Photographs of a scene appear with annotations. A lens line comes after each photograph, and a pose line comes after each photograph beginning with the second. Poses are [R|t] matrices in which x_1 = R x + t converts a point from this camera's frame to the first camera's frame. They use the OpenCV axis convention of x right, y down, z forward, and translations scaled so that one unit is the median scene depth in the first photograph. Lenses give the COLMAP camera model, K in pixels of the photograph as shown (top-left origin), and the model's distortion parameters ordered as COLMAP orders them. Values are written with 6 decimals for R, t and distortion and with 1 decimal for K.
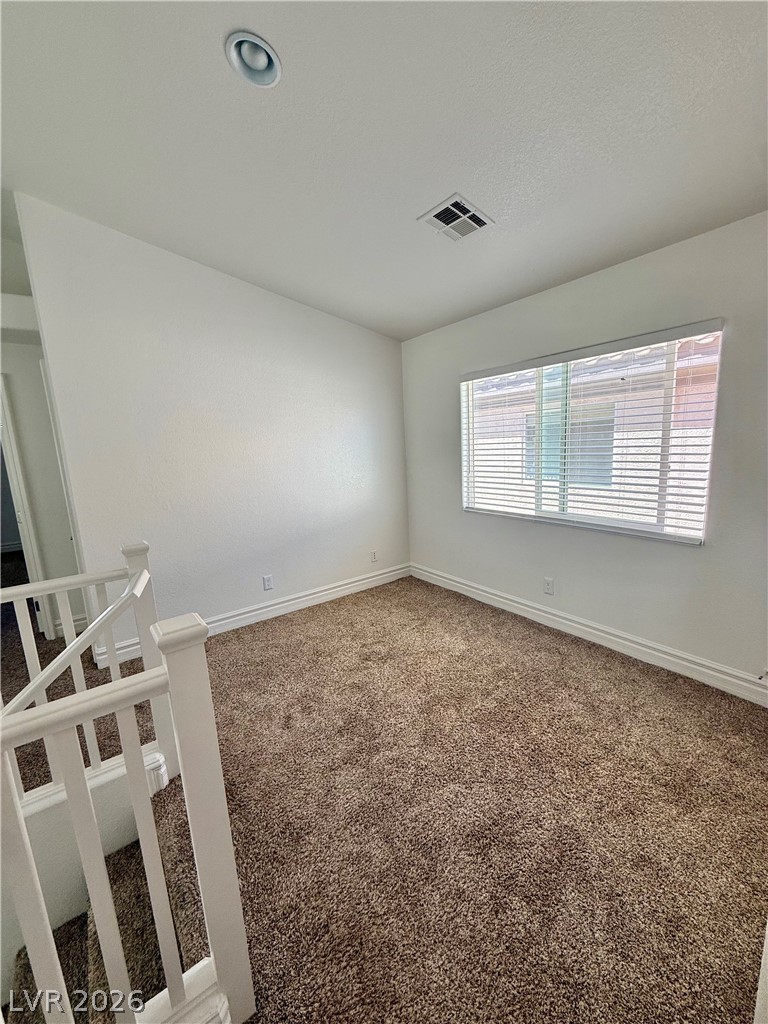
lens RADIAL K [[407.0, 0, 384.0], [0, 407.0, 512.0], [0, 0, 1]] dist [0.000424, 0.000527]
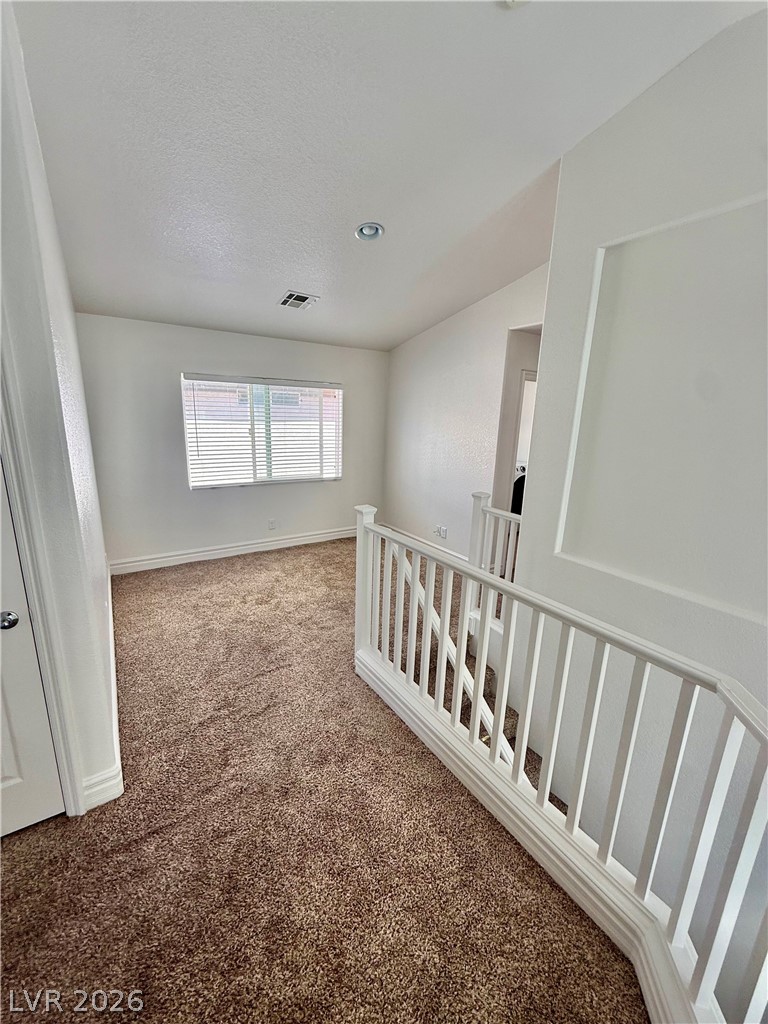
lens RADIAL K [[407.0, 0, 384.0], [0, 407.0, 512.0], [0, 0, 1]] dist [0.000424, 0.000527]
pose [[0.043819, -0.190330, 0.980742, -1.090719], [0.138668, 0.973341, 0.182698, -0.090246], [-0.989369, 0.127992, 0.069044, 0.441798]]
